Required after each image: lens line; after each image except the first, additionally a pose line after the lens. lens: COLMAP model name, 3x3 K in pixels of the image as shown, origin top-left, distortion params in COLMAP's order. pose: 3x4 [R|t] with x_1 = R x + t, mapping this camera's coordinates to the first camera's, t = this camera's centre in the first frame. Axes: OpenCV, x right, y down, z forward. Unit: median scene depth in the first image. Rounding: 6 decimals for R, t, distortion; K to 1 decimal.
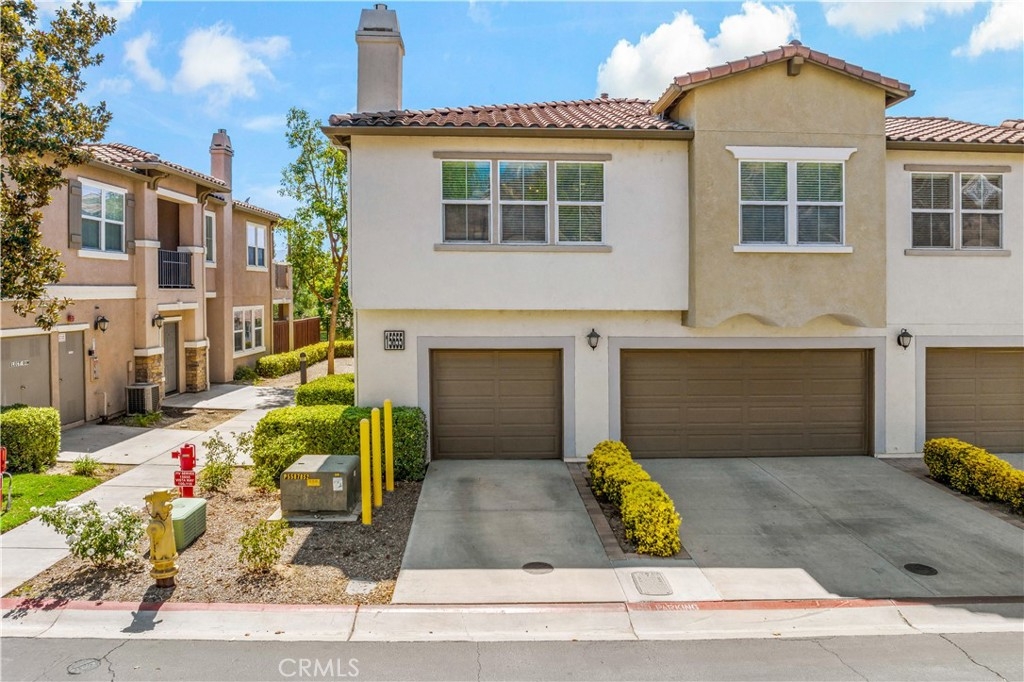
lens RADIAL K [[746.6, 0, 510.7], [0, 746.6, 311.5], [0, 0, 1]] dist [-0.036830, 0.001382]
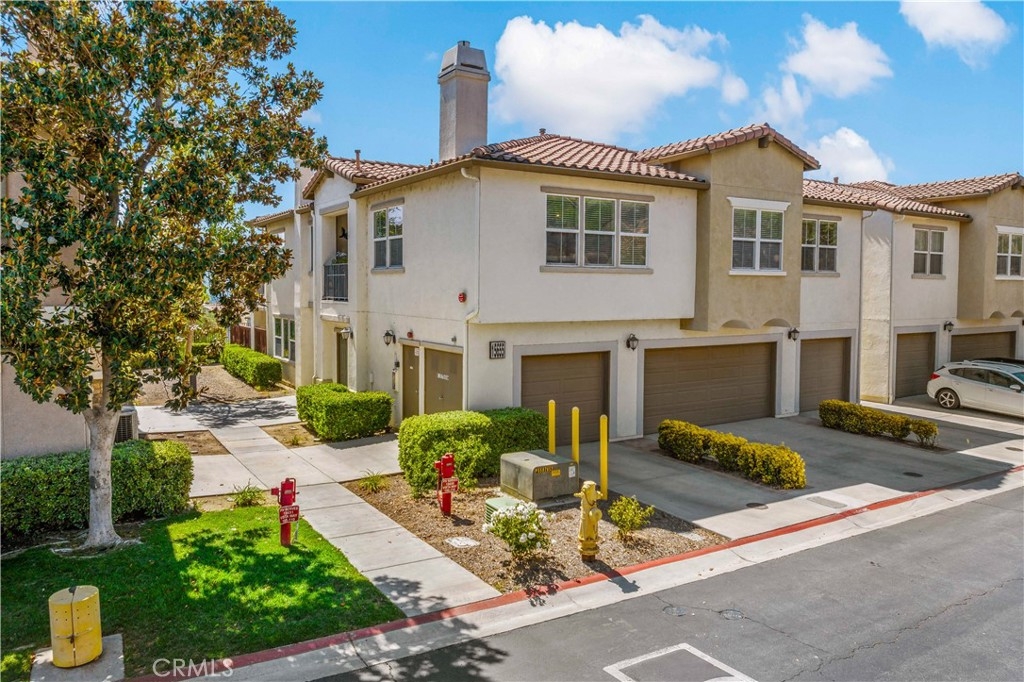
lens RADIAL K [[737.6, 0, 512.0], [0, 737.6, 341.0], [0, 0, 1]] dist [-0.008016, -0.001481]
pose [[0.866410, -0.036593, 0.497990, -0.715258], [0.019330, 0.999021, 0.039780, -0.020001], [-0.498959, -0.024840, 0.866270, 0.024828]]
